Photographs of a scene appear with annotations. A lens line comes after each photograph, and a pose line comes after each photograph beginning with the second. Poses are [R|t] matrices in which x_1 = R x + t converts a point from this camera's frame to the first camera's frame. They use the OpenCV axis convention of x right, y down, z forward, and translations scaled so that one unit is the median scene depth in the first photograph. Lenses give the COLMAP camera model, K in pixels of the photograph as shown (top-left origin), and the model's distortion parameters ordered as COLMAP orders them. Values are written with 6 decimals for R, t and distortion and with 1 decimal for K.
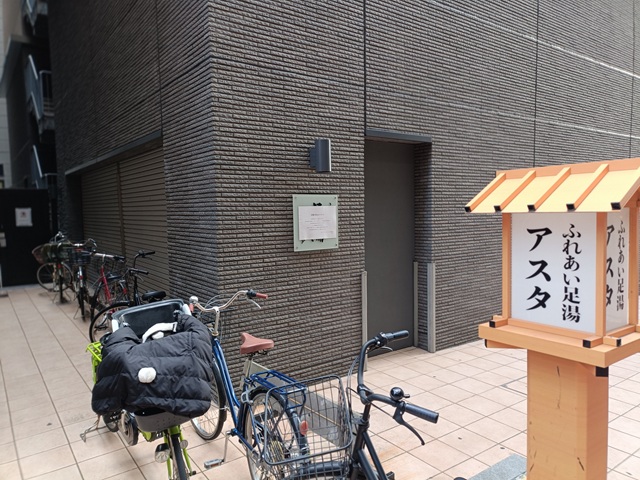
lens RADIAL K [[462.0, 0, 318.5], [0, 462.0, 238.0], [0, 0, 1]] dist [0.033524, -0.000036]
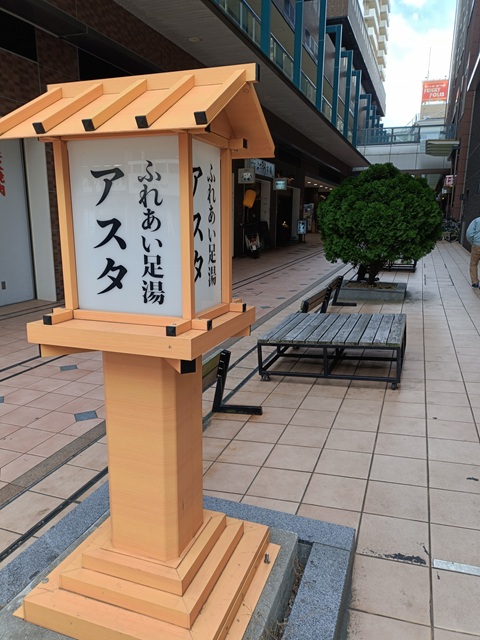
lens RADIAL K [[462.0, 0, 240.3], [0, 462.0, 320.0], [0, 0, 1]] dist [0.033524, -0.000036]
pose [[0.825023, -0.091635, 0.557621, 0.253220], [0.014671, 0.989906, 0.140966, 0.104954], [-0.564909, -0.108120, 0.818039, 0.345224]]
